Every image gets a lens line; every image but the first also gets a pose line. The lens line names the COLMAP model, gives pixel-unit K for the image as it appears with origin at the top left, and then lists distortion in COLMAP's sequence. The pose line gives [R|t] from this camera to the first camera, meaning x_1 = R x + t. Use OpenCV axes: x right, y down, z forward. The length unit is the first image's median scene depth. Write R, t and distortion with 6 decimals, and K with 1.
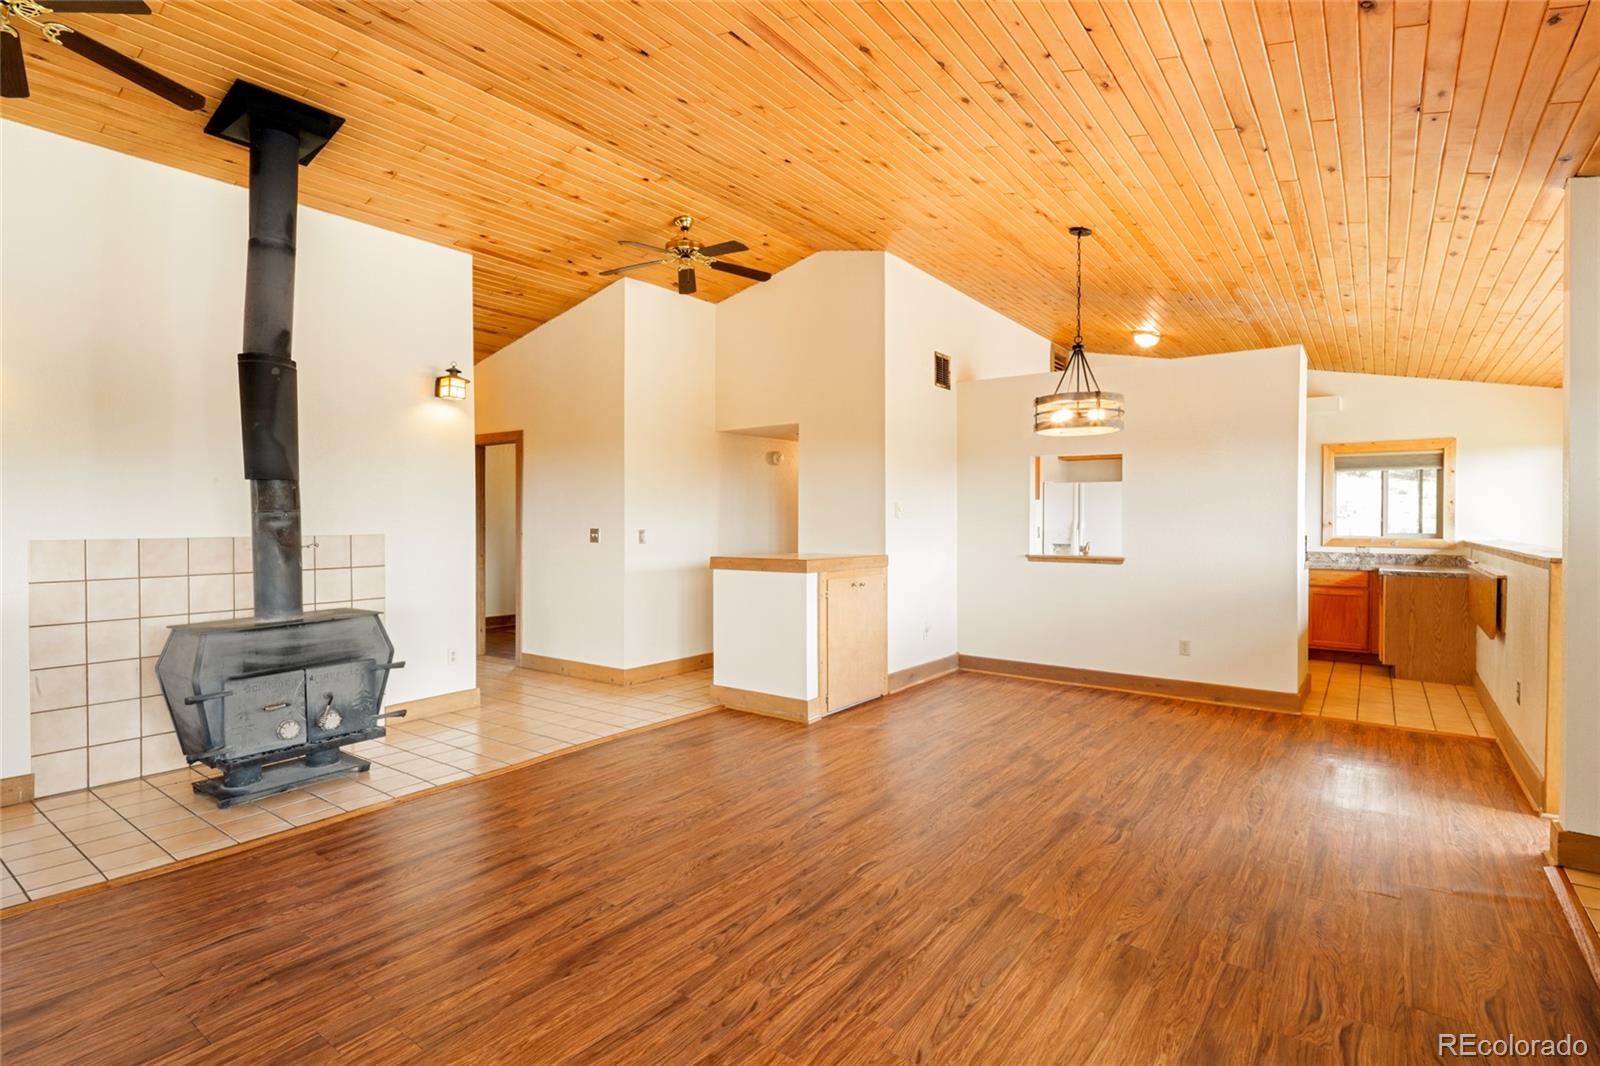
lens RADIAL K [[775.4, 0, 799.9], [0, 775.4, 531.5], [0, 0, 1]] dist [-0.000230, -0.000431]
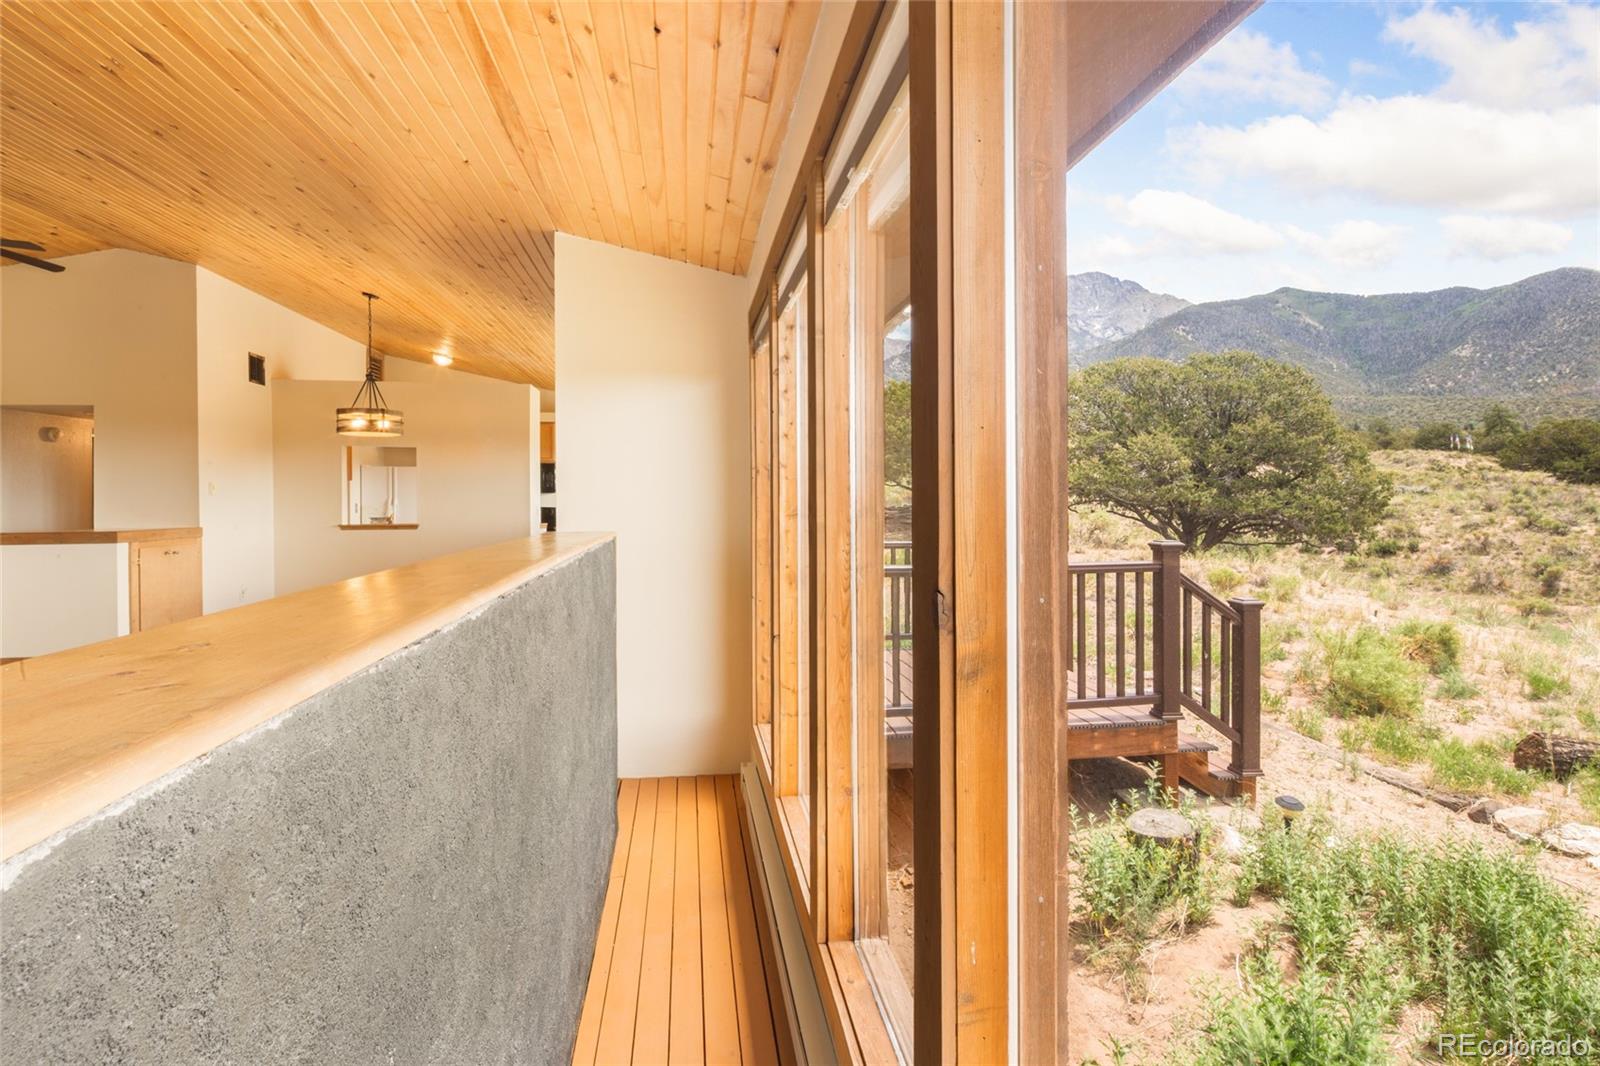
lens RADIAL K [[783.7, 0, 800.1], [0, 783.7, 501.4], [0, 0, 1]] dist [0.000842, -0.001163]
pose [[0.705830, -0.006022, 0.708356, -0.084362], [0.014755, 0.999872, -0.006202, 0.012188], [-0.708228, 0.014830, 0.705828, -0.454665]]
